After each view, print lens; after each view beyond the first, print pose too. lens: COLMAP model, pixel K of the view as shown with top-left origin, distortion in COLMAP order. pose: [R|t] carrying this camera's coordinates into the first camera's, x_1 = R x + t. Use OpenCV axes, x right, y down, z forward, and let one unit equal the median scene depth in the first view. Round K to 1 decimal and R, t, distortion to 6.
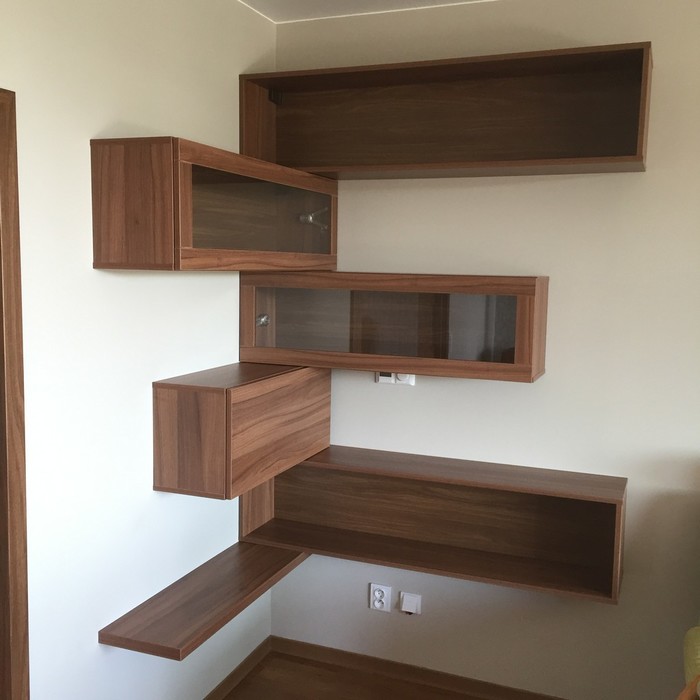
lens RADIAL K [[801.9, 0, 352.1], [0, 801.9, 348.7], [0, 0, 1]] dist [0.062443, 0.000000]
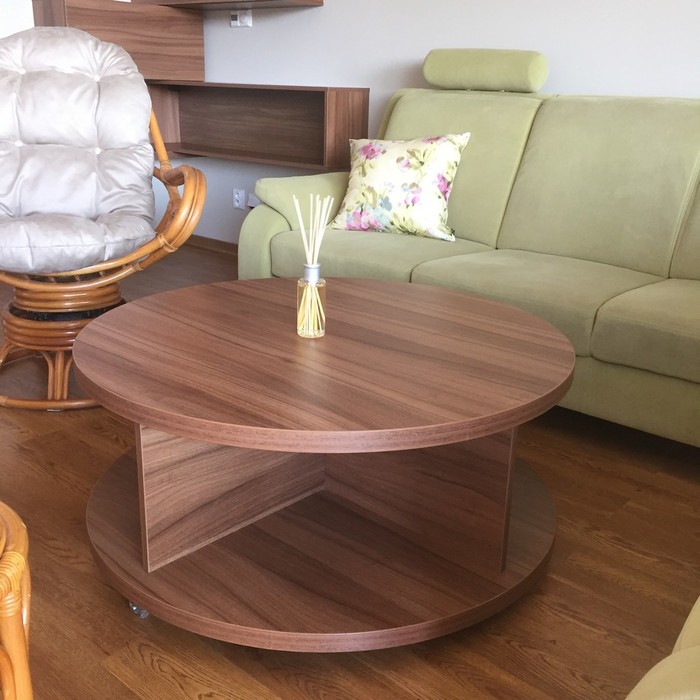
lens RADIAL K [[801.9, 0, 350.5], [0, 801.9, 354.7], [0, 0, 1]] dist [0.062443, 0.000000]
pose [[0.939846, 0.115345, -0.321534, 0.739201], [-0.045403, 0.975096, 0.217088, 0.282802], [0.338567, -0.189431, 0.921677, -0.269577]]
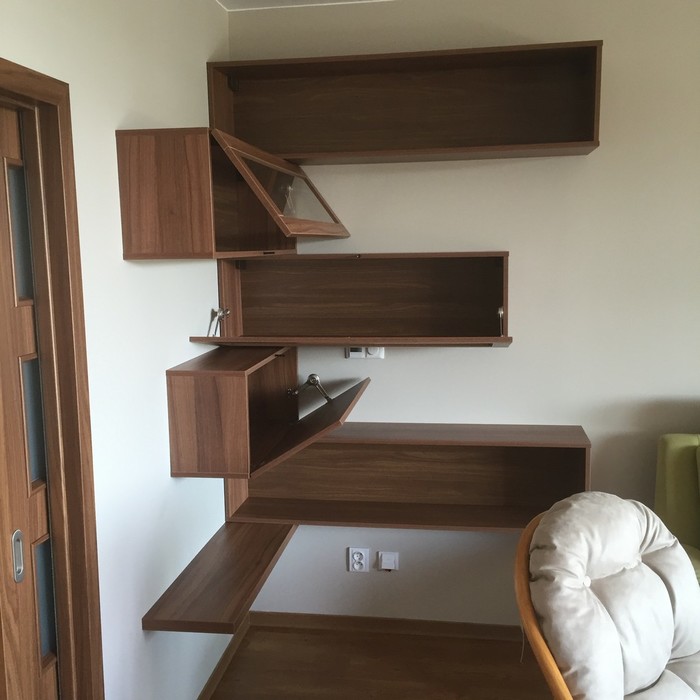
lens RADIAL K [[801.9, 0, 349.5], [0, 801.9, 349.0], [0, 0, 1]] dist [0.062443, 0.000000]
pose [[0.972595, -0.066099, 0.222912, -0.210908], [0.060978, 0.997695, 0.029788, -0.001122], [-0.224367, -0.015379, 0.974383, -0.029651]]
